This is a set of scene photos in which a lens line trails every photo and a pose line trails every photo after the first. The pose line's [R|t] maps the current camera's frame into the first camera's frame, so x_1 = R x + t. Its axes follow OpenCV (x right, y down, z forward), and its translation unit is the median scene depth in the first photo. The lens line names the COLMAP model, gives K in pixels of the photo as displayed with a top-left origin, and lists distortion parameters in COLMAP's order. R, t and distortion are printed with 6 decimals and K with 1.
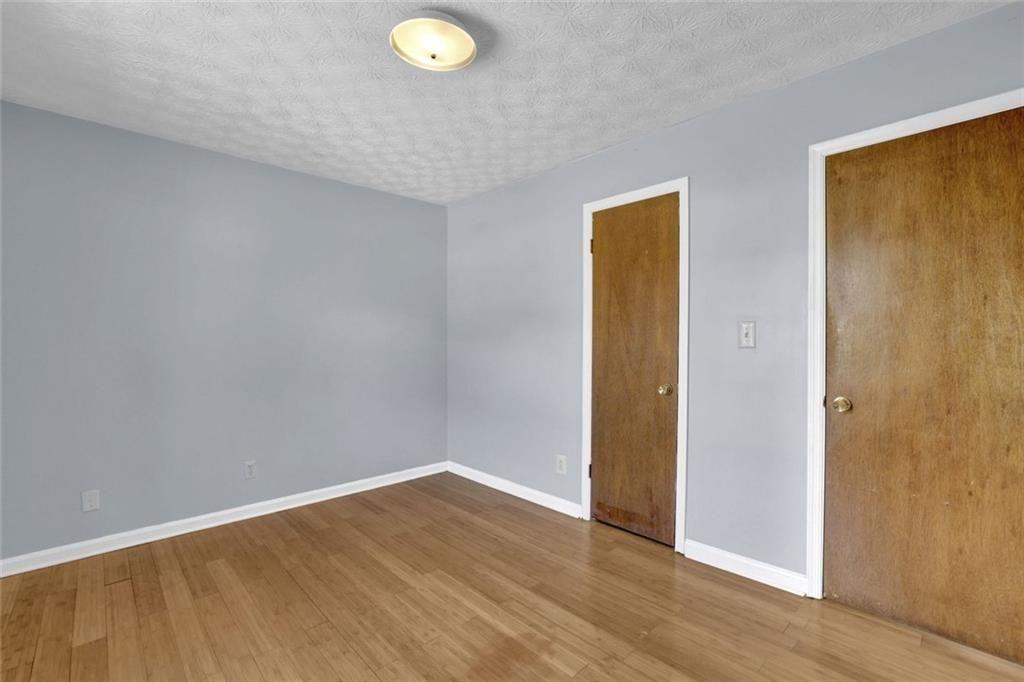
lens RADIAL K [[447.3, 0, 510.3], [0, 447.3, 342.2], [0, 0, 1]] dist [-0.054588, 0.020252]
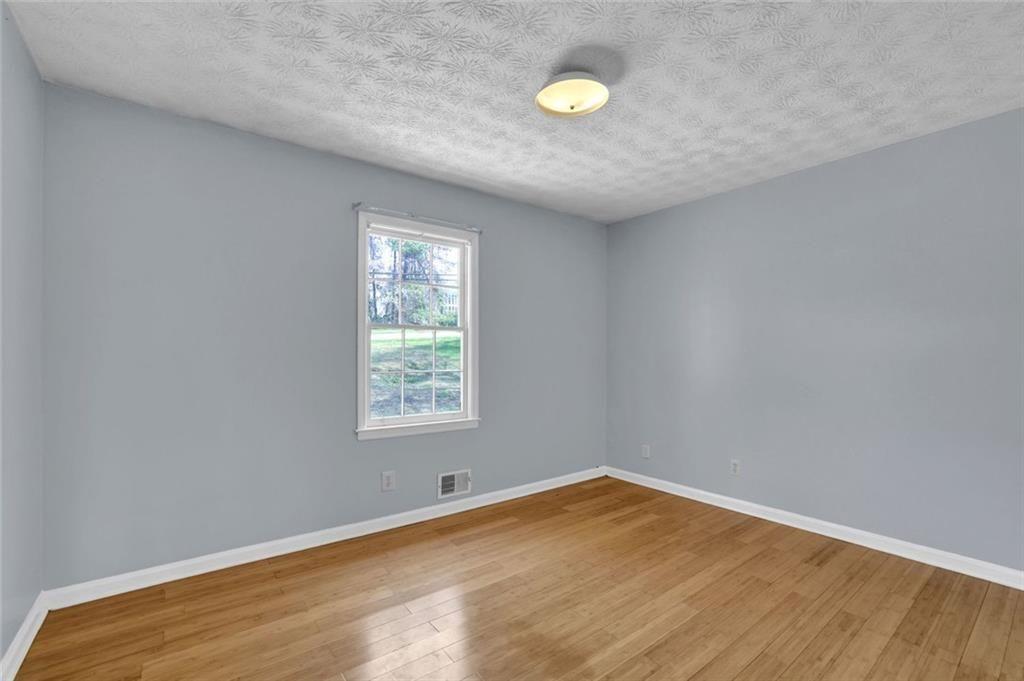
lens RADIAL K [[447.3, 0, 510.3], [0, 447.3, 341.7], [0, 0, 1]] dist [-0.054588, 0.020252]
pose [[-0.103403, -0.017339, -0.994488, 0.754565], [-0.002516, 0.999849, -0.017171, -0.007613], [0.994636, 0.000727, -0.103431, 0.717231]]
